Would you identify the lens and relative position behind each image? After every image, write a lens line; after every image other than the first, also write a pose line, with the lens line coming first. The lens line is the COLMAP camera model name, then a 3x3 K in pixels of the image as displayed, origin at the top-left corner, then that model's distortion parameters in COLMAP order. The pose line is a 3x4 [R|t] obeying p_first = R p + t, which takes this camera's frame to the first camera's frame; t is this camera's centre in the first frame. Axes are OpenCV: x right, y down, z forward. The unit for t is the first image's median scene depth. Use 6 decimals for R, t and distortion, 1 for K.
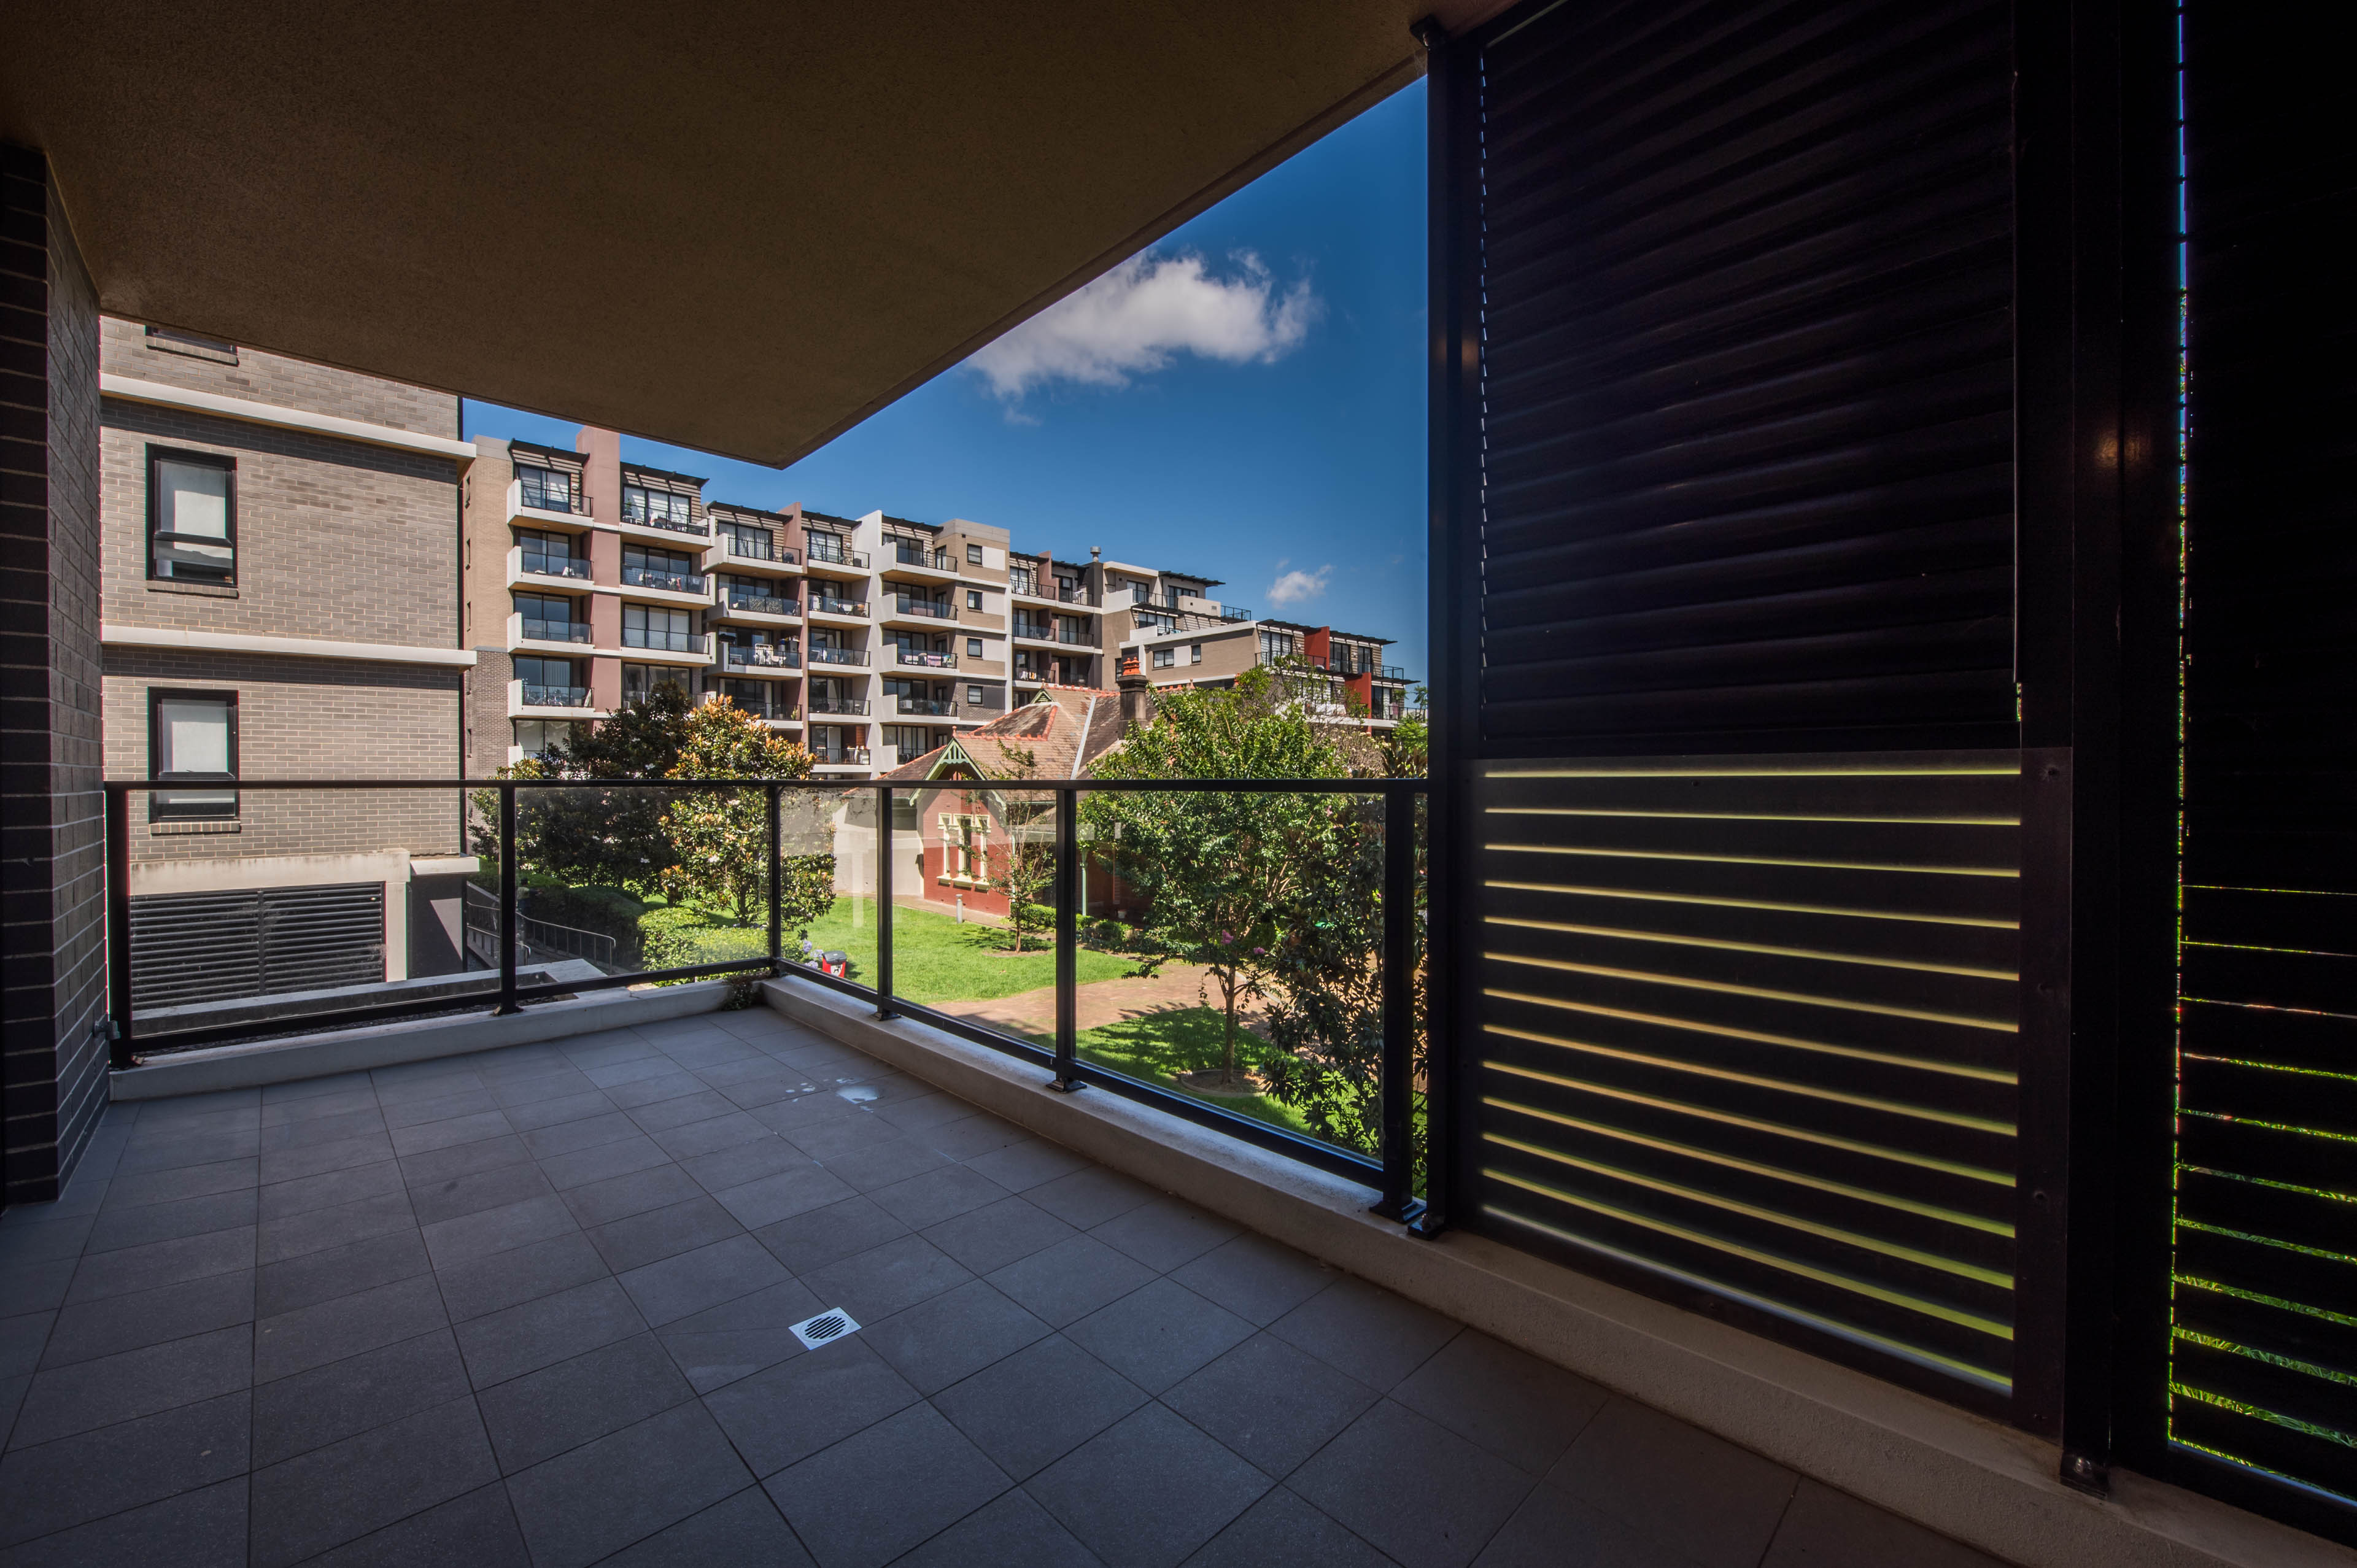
lens RADIAL K [[952.3, 0, 1186.1], [0, 952.3, 775.4], [0, 0, 1]] dist [-0.003112, -0.000983]
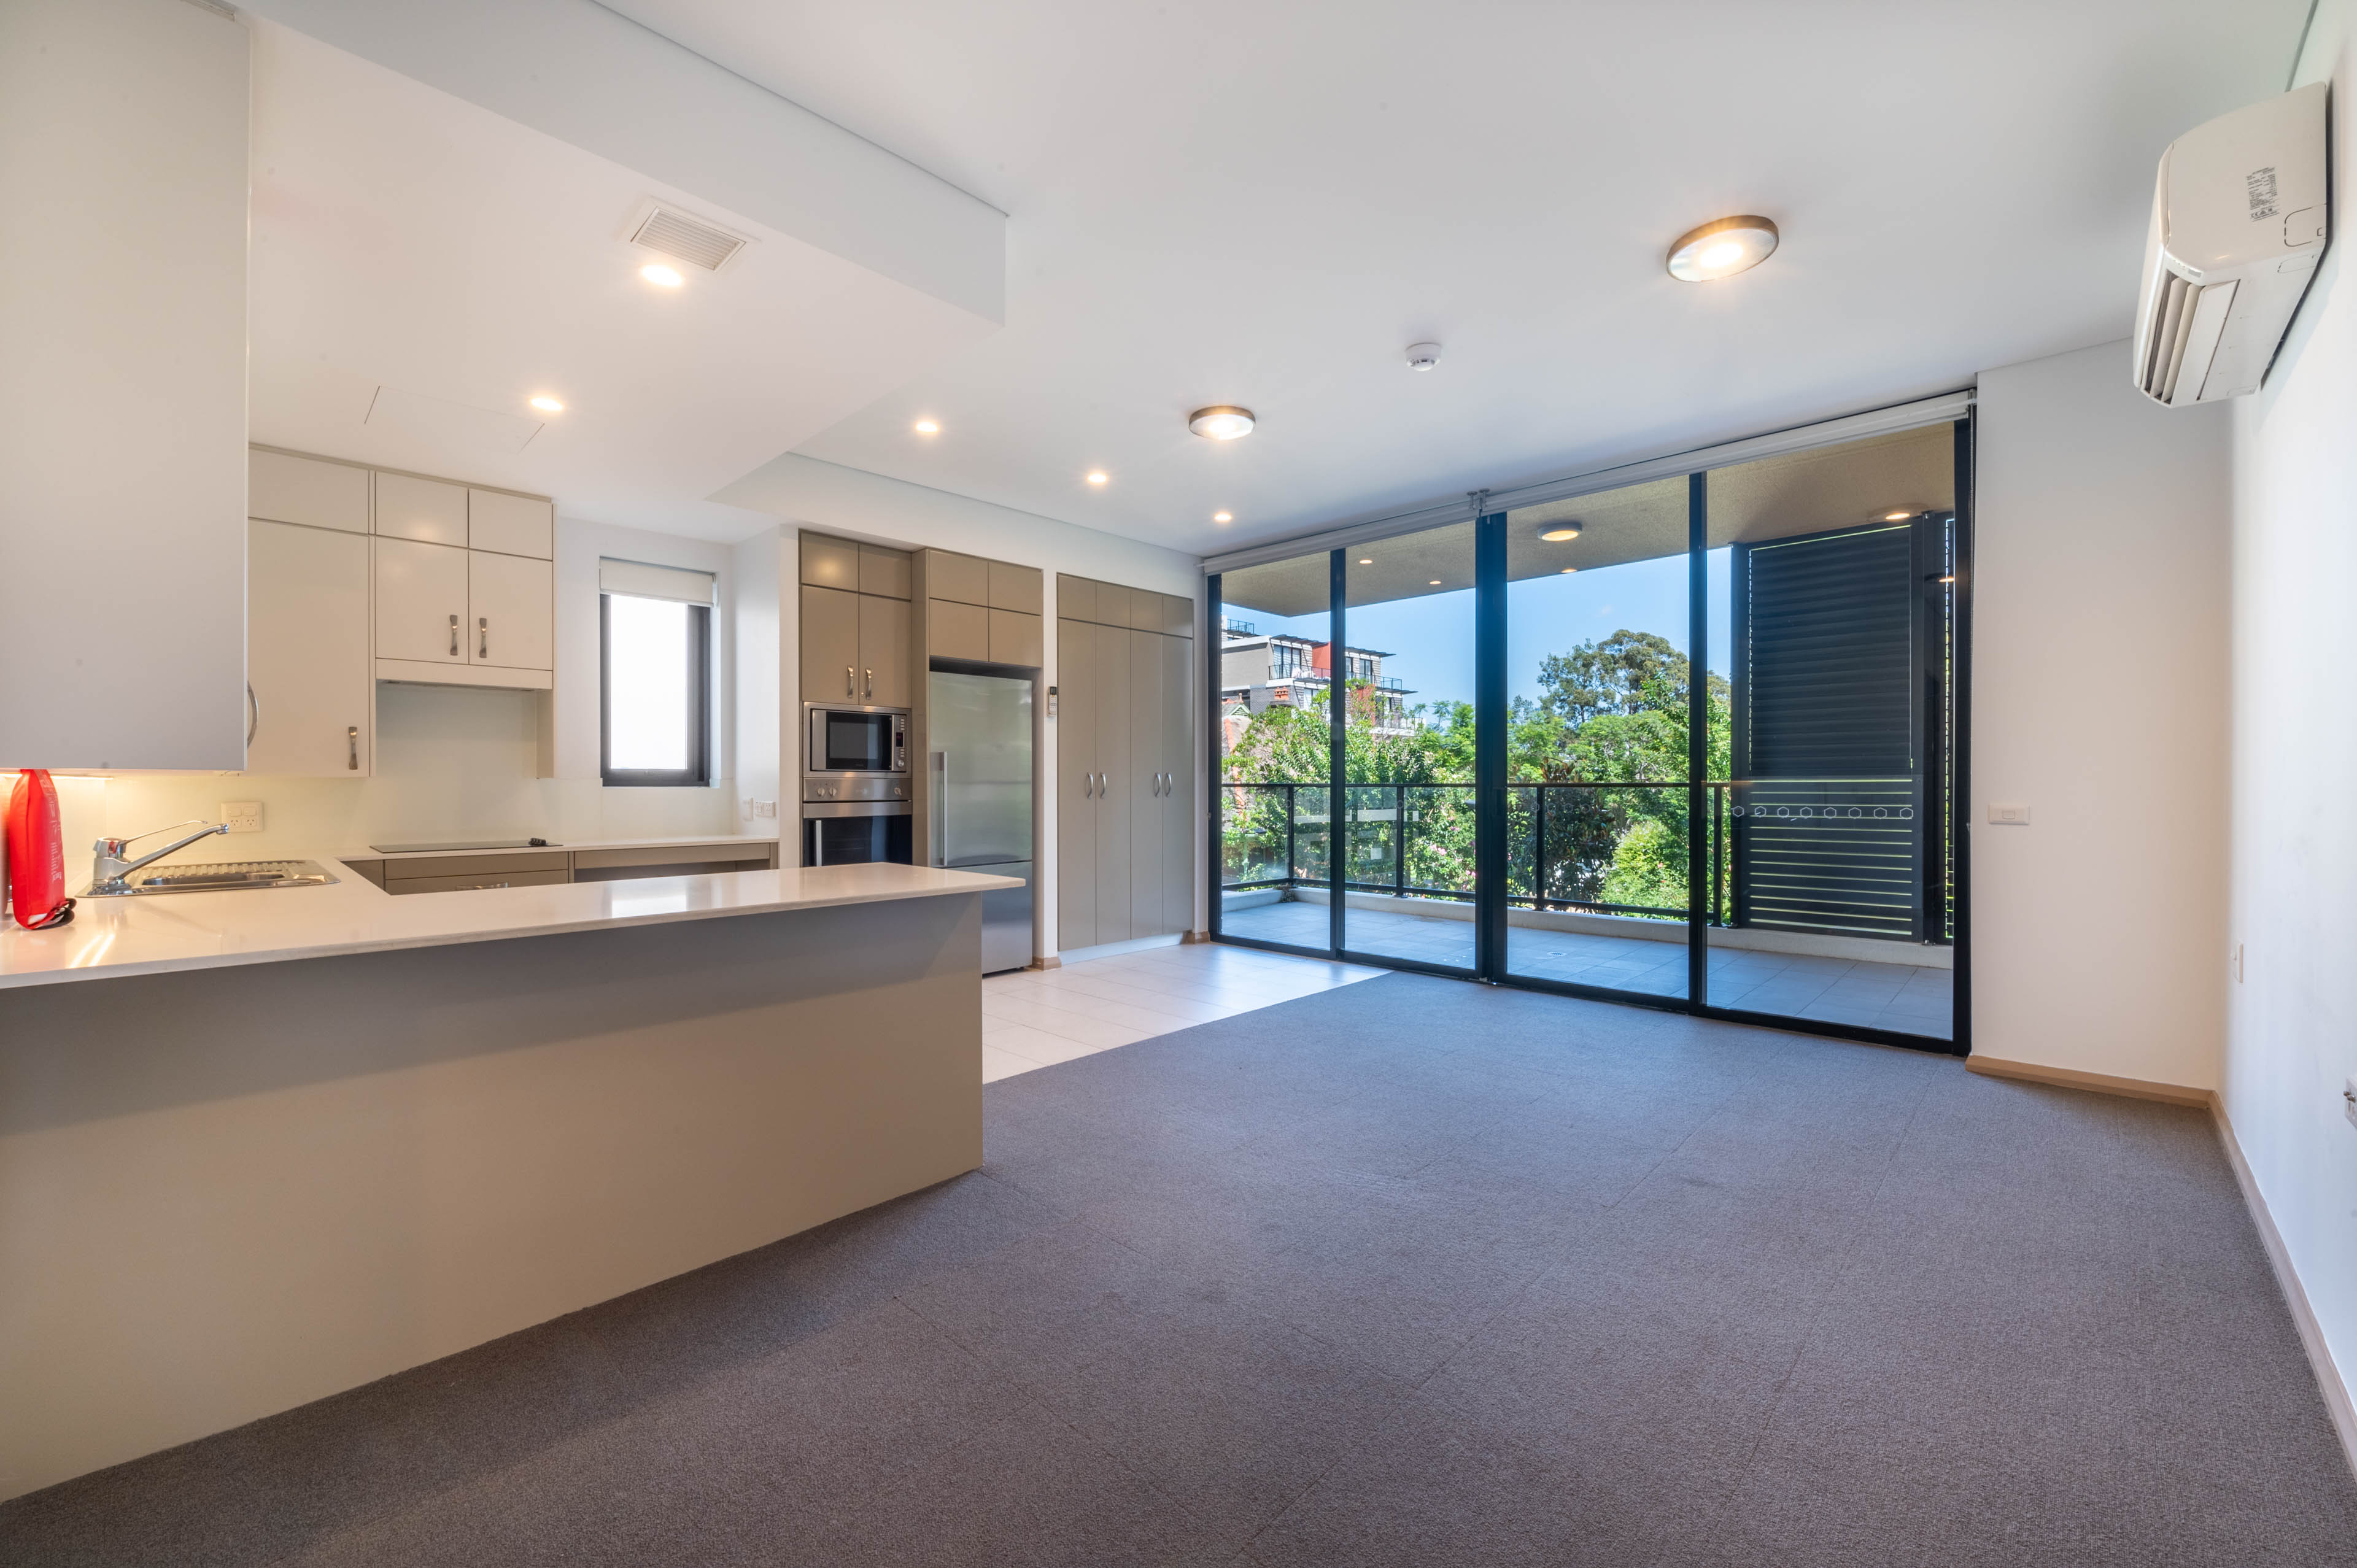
lens RADIAL K [[952.3, 0, 1194.4], [0, 952.3, 783.6], [0, 0, 1]] dist [-0.003112, -0.000983]
pose [[0.999065, -0.002132, 0.043184, -0.050675], [0.001924, 0.999986, 0.004843, -0.000375], [-0.043194, -0.004755, 0.999055, -0.063408]]
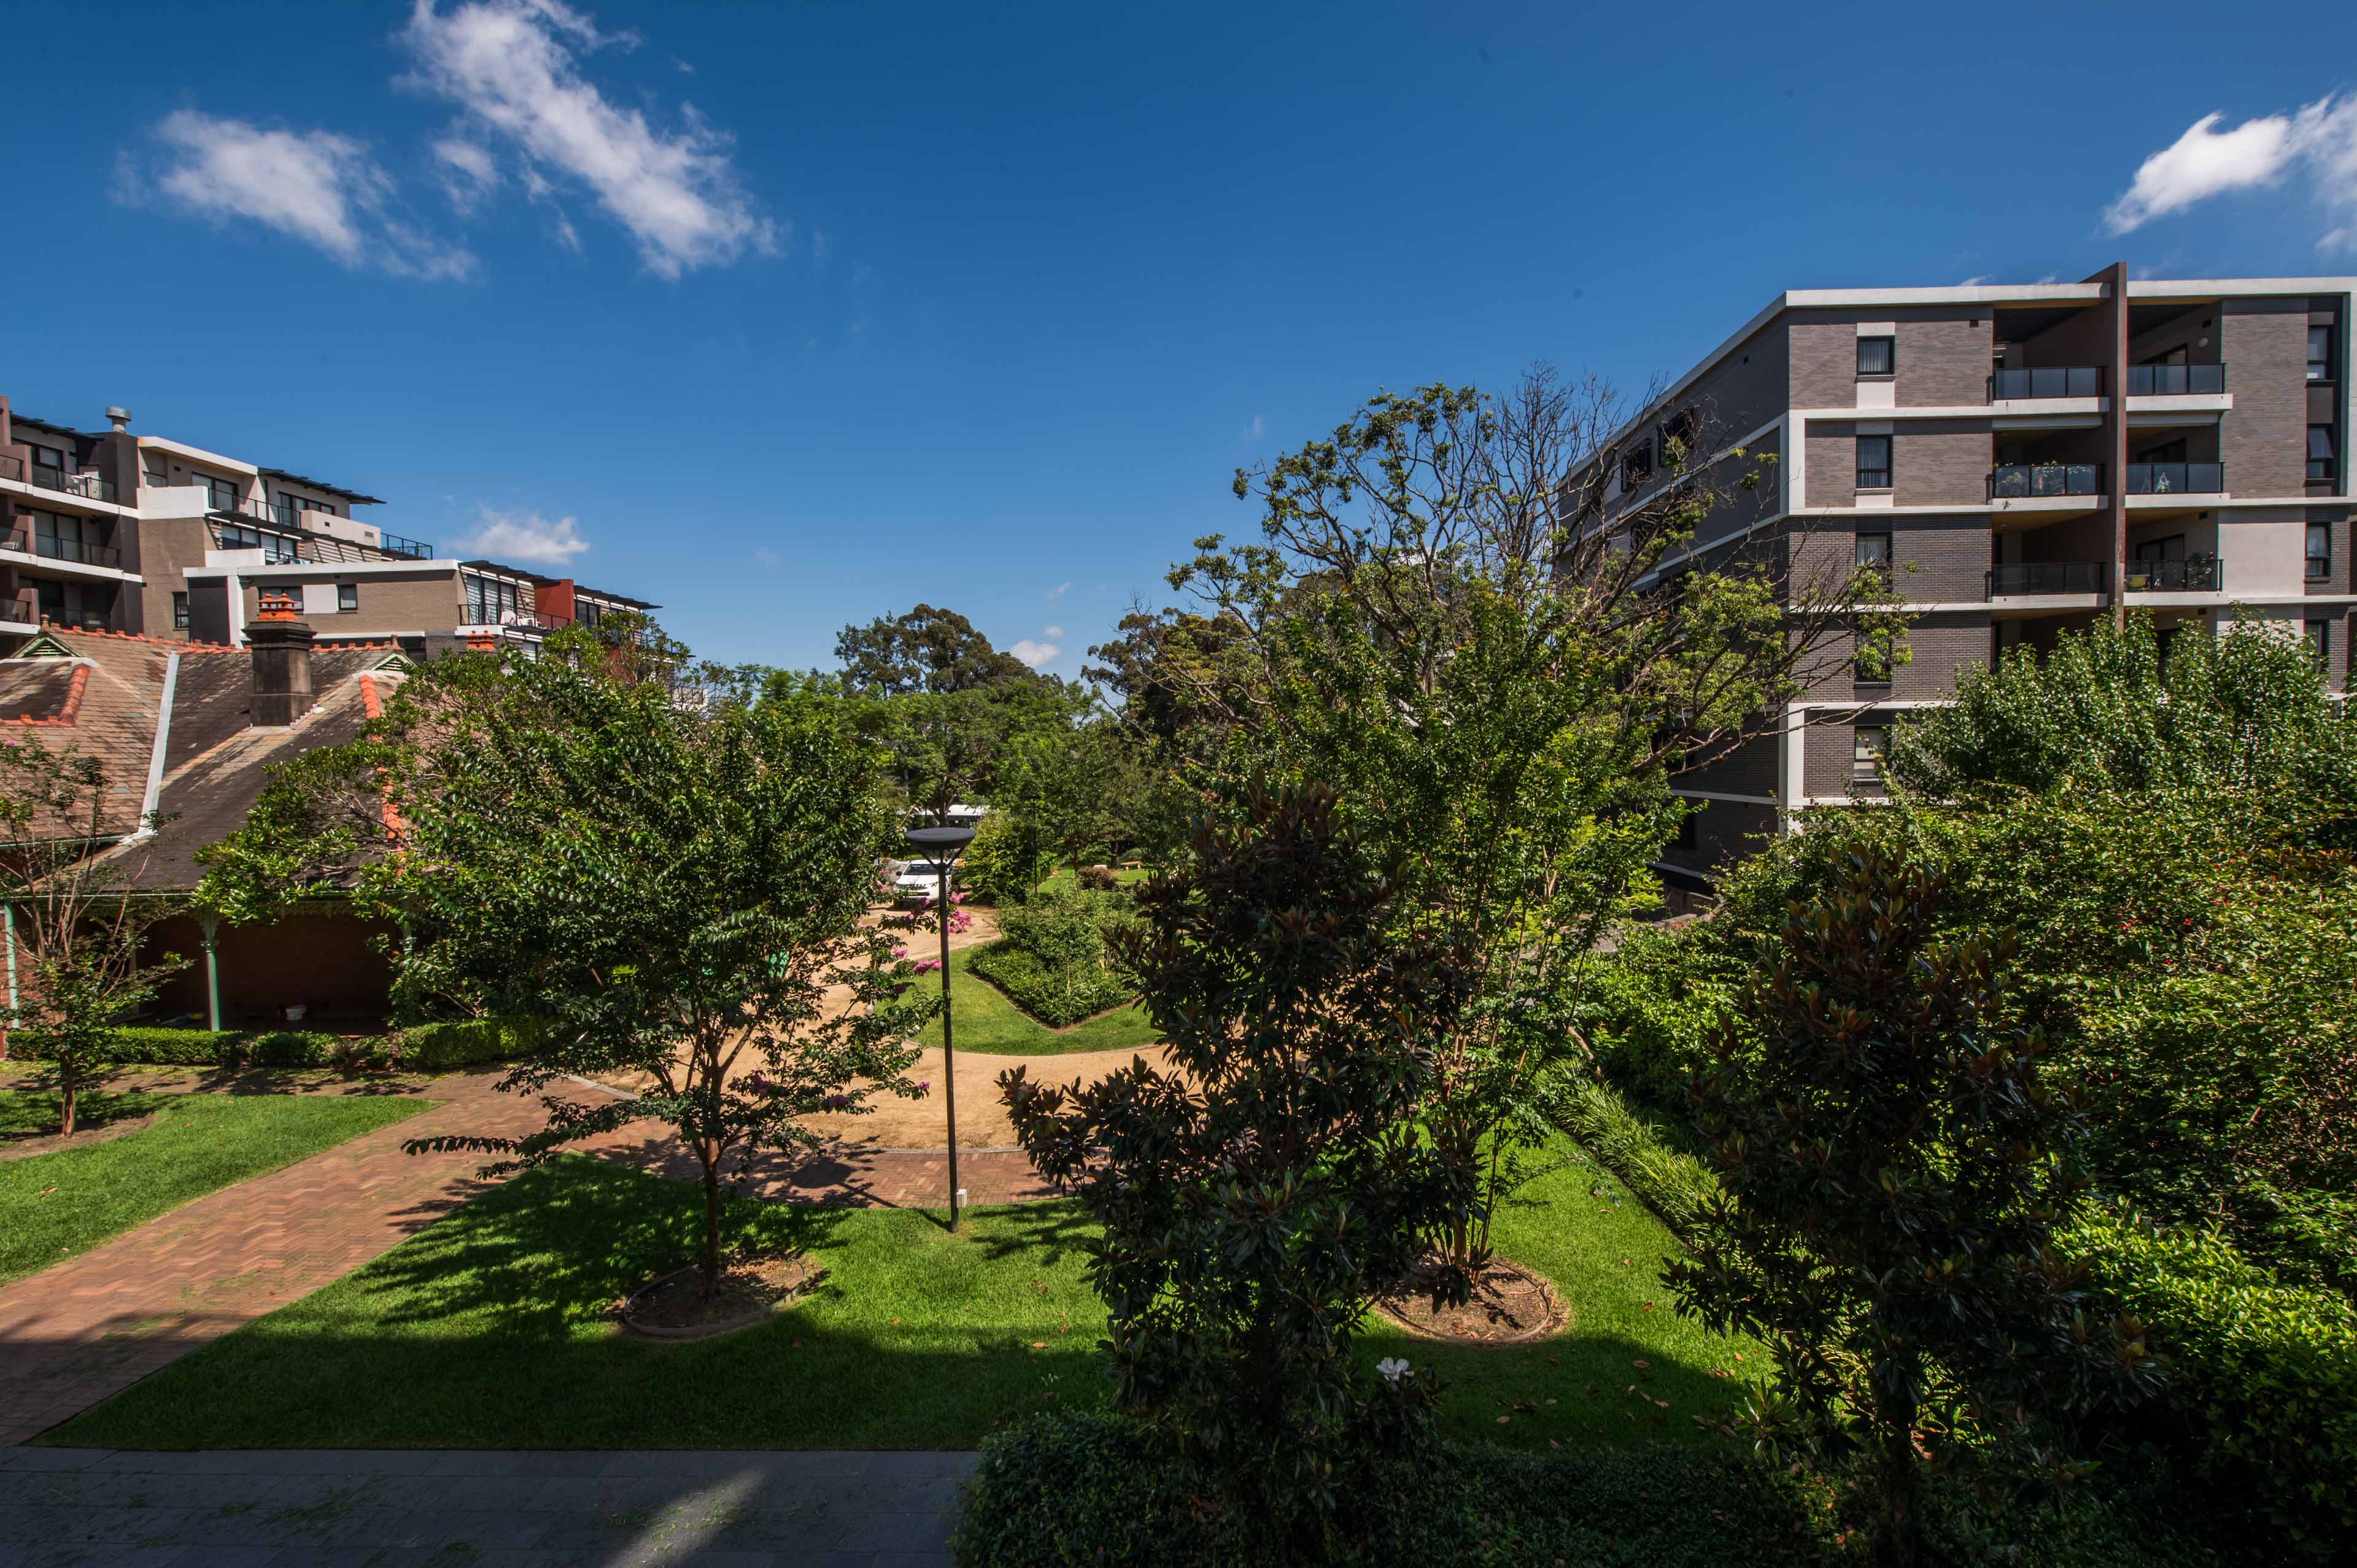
lens RADIAL K [[952.3, 0, 1188.2], [0, 952.3, 789.1], [0, 0, 1]] dist [-0.003112, -0.000983]
pose [[0.720472, -0.037272, 0.692482, -0.030120], [0.014276, 0.999140, 0.038924, -0.005814], [-0.693337, -0.018158, 0.720385, 0.070253]]
